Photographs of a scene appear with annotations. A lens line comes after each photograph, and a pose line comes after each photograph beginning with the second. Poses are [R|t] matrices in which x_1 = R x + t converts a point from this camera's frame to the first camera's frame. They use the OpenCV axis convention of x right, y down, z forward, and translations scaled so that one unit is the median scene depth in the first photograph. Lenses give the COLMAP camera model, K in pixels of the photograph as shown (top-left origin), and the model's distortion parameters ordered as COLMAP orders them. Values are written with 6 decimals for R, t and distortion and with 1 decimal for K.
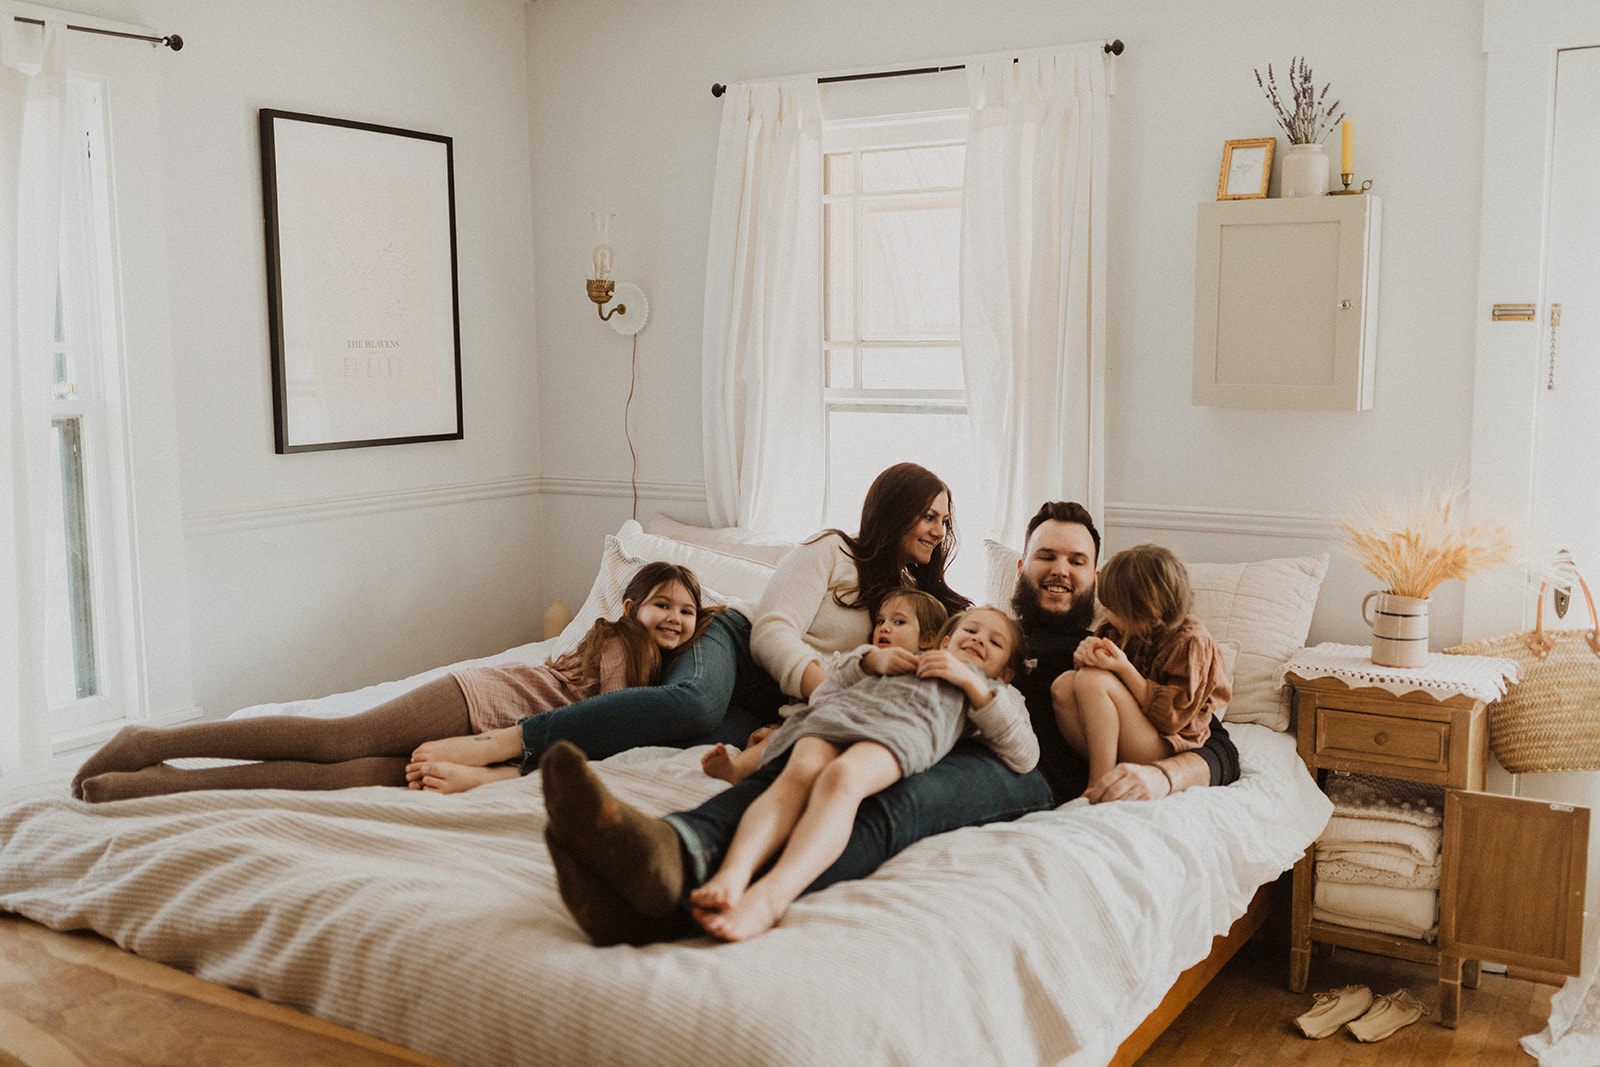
lens RADIAL K [[1522.6, 0, 796.5], [0, 1522.6, 535.3], [0, 0, 1]] dist [-0.001351, -0.002250]
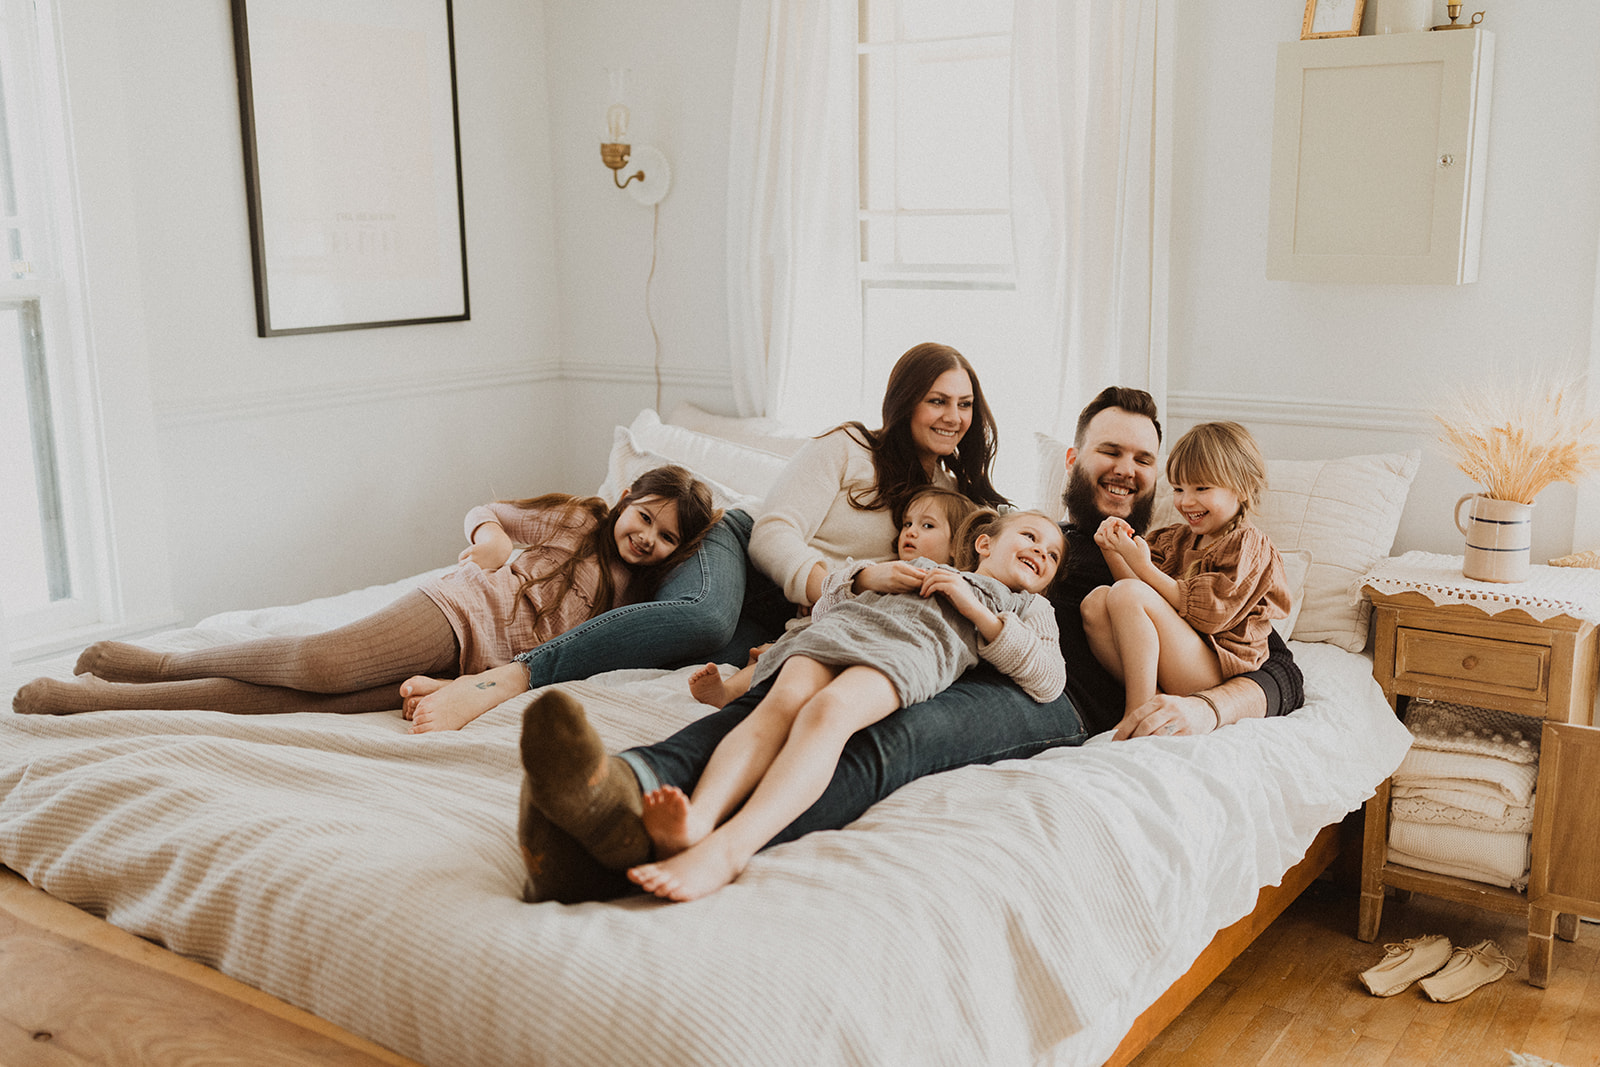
lens RADIAL K [[1556.7, 0, 798.7], [0, 1556.7, 534.3], [0, 0, 1]] dist [0.000806, -0.006911]
pose [[0.997769, 0.005761, -0.066507, 0.056805], [-0.000714, 0.997133, 0.075666, -0.007551], [0.066752, -0.075450, 0.994913, 0.087619]]
